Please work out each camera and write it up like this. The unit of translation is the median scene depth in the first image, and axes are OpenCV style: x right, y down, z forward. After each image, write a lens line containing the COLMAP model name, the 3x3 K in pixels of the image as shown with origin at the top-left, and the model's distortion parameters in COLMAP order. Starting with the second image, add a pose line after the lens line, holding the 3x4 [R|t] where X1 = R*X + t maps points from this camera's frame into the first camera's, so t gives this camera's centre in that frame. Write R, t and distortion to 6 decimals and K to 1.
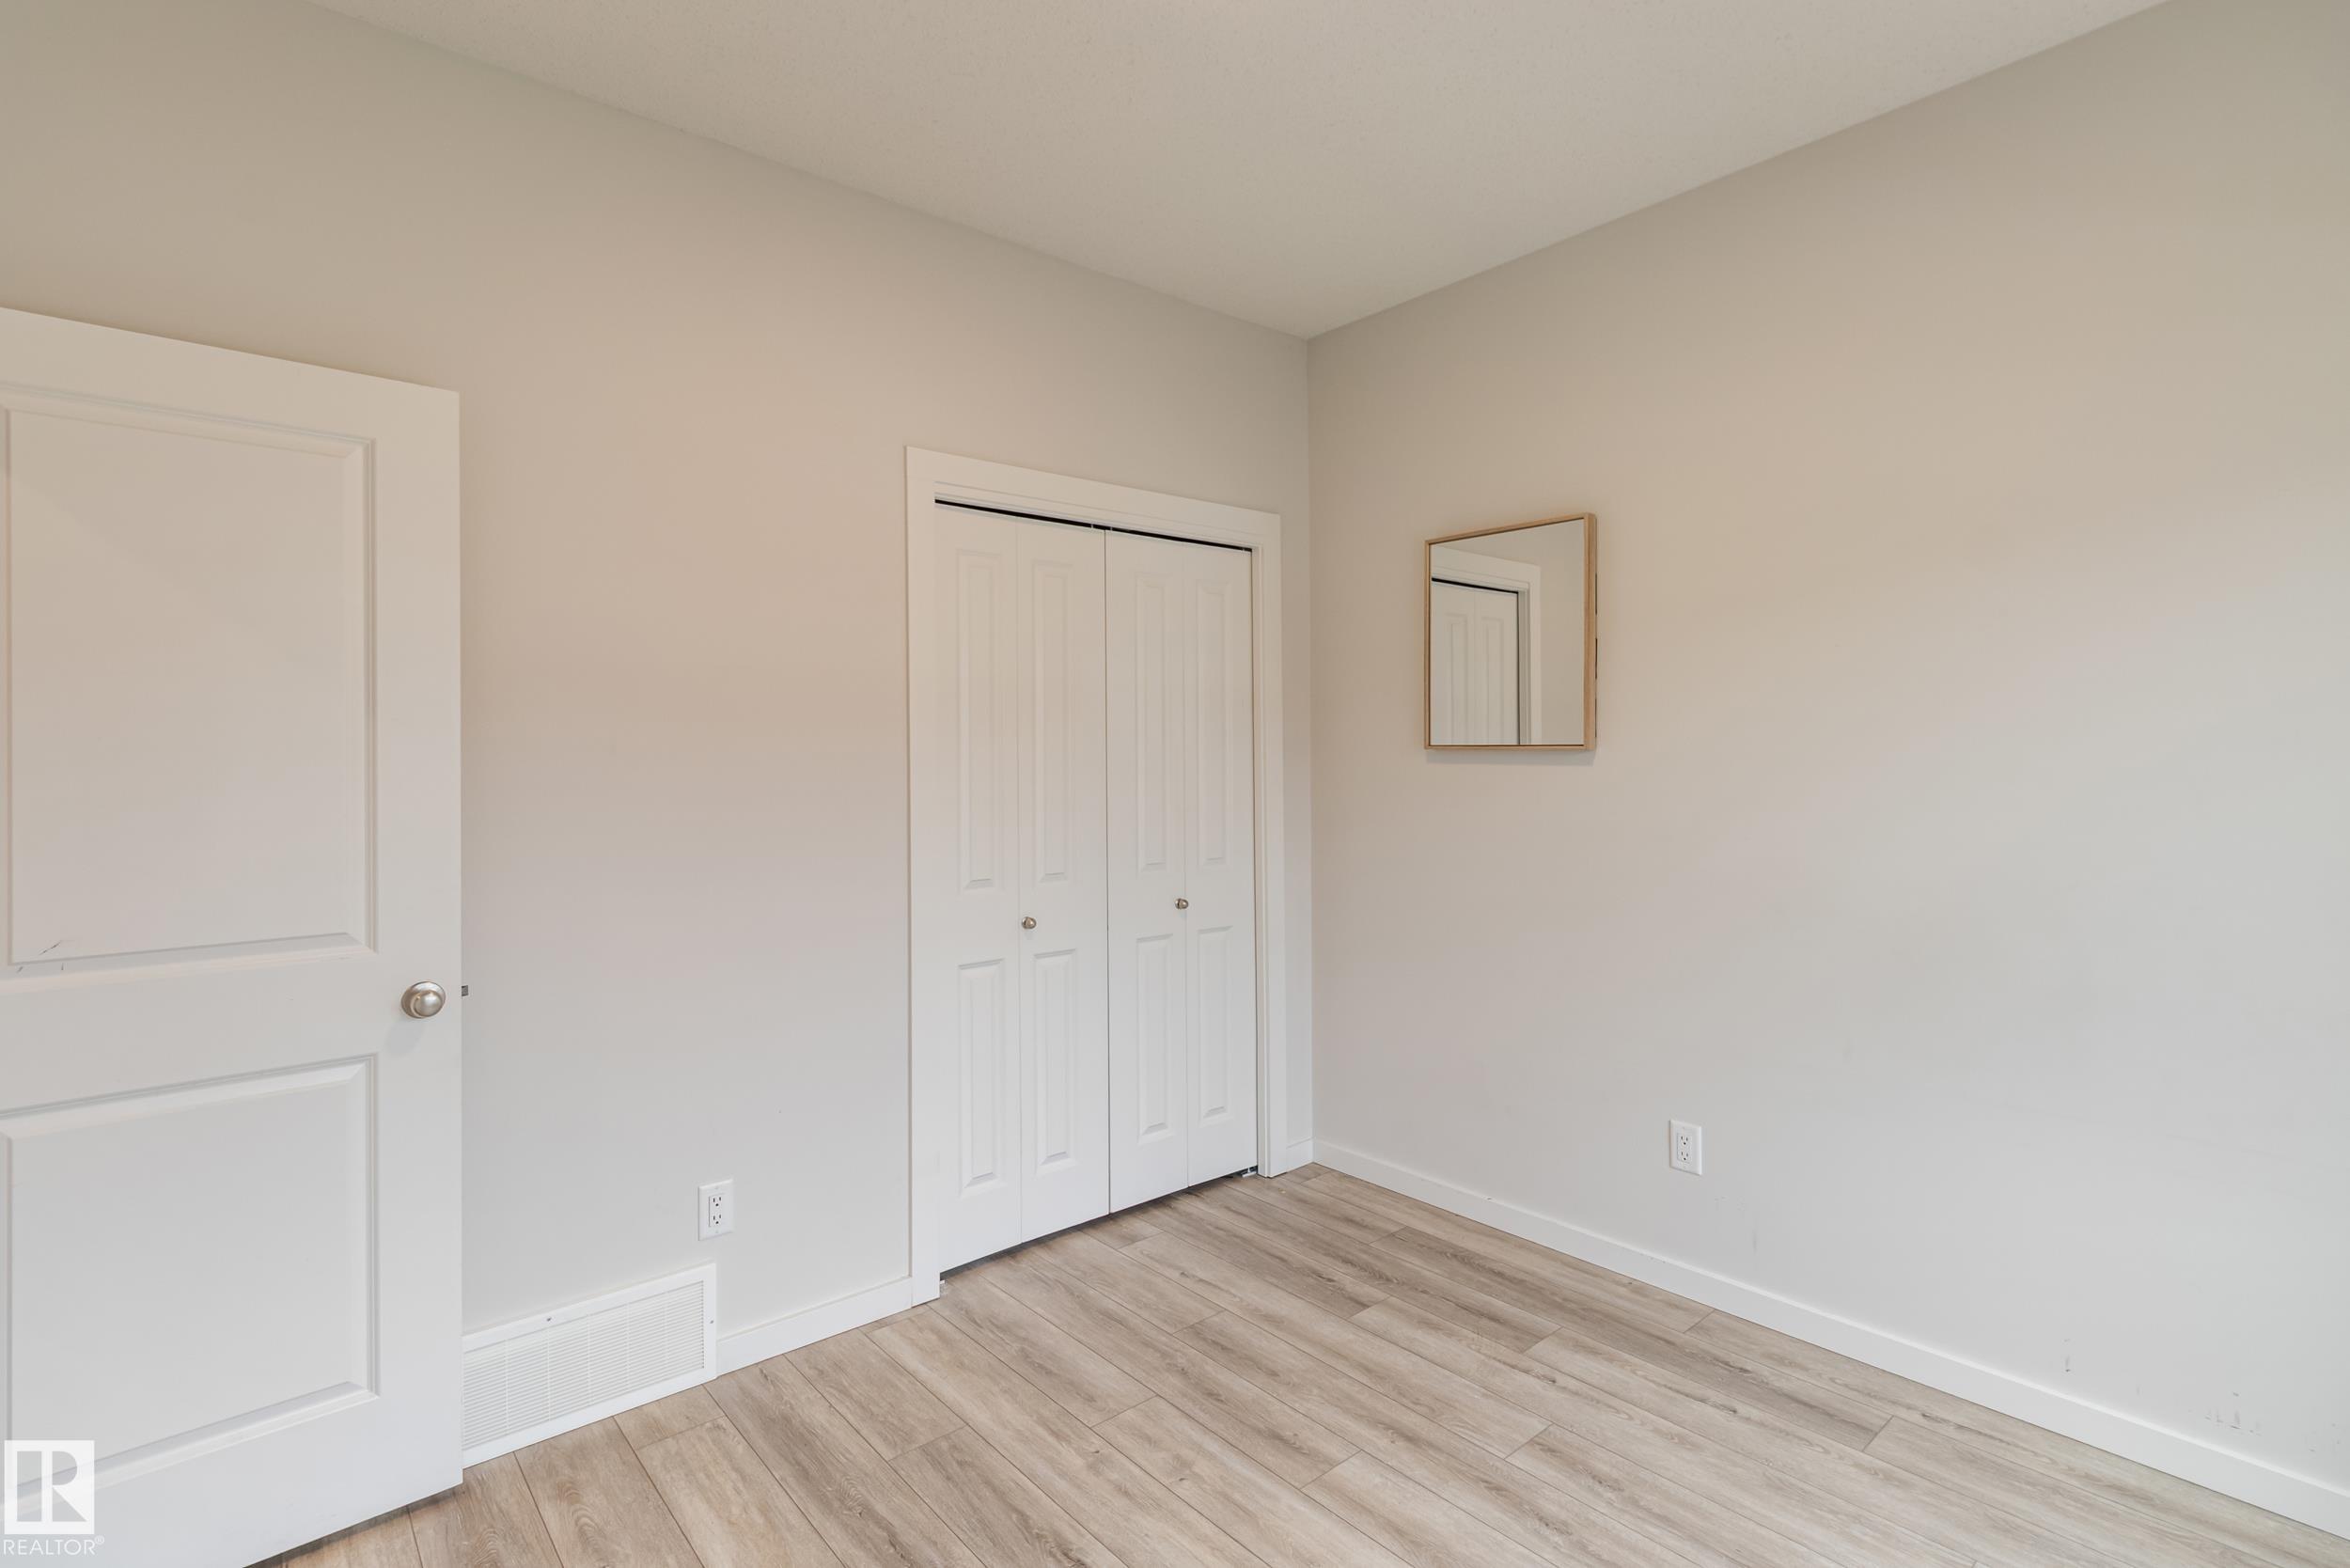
lens RADIAL K [[1127.0, 0, 1172.9], [0, 1127.0, 764.7], [0, 0, 1]] dist [0.001682, -0.000648]
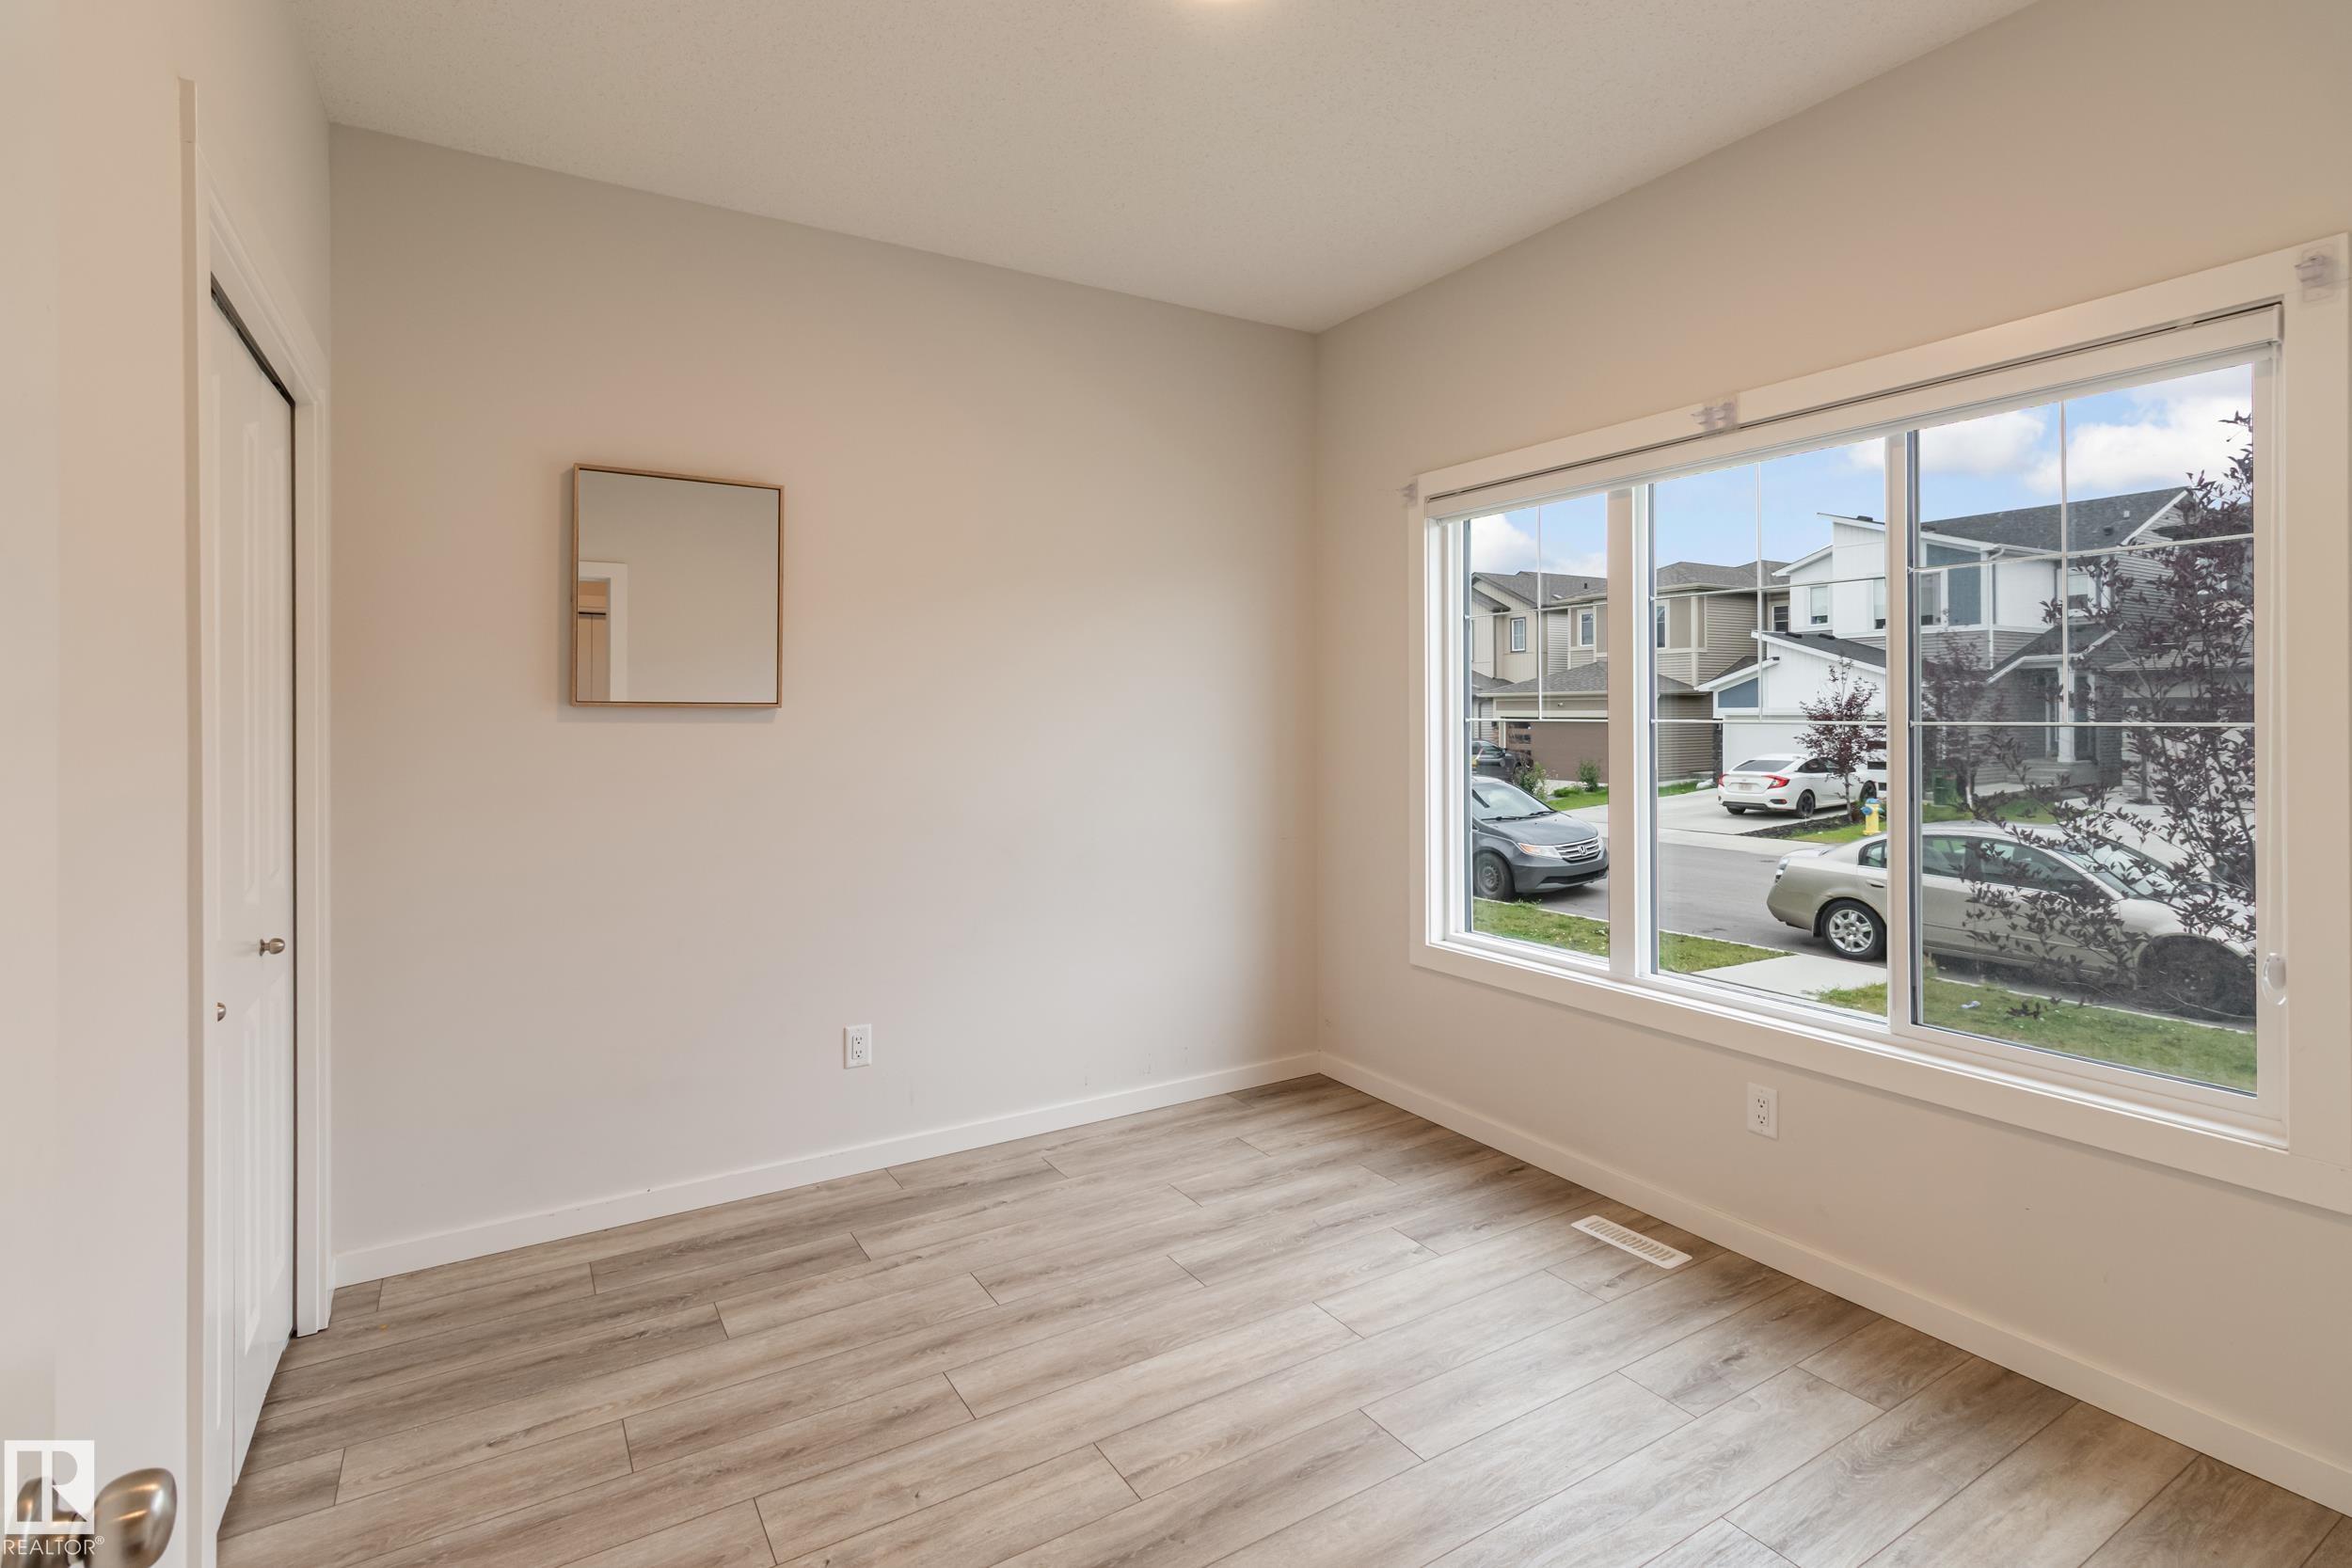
lens RADIAL K [[1127.8, 0, 1181.4], [0, 1127.8, 715.2], [0, 0, 1]] dist [0.001682, -0.000648]
pose [[0.141476, 0.004632, 0.989931, -0.729377], [0.008657, 0.999945, -0.005916, 0.003569], [-0.989904, 0.009407, 0.141428, 0.541701]]
